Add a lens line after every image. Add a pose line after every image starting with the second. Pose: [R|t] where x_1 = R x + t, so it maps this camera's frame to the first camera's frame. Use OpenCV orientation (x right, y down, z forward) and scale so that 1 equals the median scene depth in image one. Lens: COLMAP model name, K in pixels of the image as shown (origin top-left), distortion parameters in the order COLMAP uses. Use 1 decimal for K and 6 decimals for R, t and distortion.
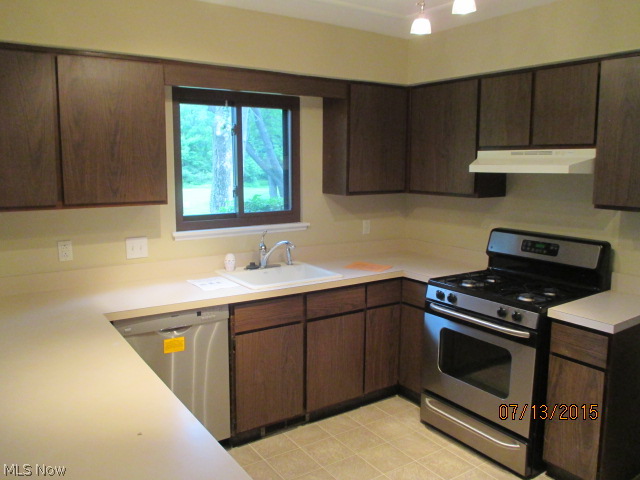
lens RADIAL K [[535.0, 0, 320.0], [0, 535.0, 231.7], [0, 0, 1]] dist [-0.033675, -0.006866]
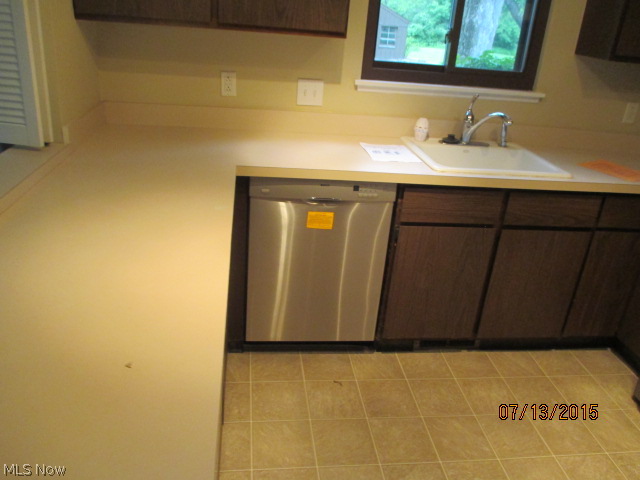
lens RADIAL K [[535.0, 0, 320.0], [0, 535.0, 231.7], [0, 0, 1]] dist [-0.033675, -0.006866]
pose [[0.892382, 0.237246, -0.383887, 0.032899], [-0.136142, 0.952557, 0.272214, 0.008421], [0.430256, -0.190656, 0.882344, 0.239508]]
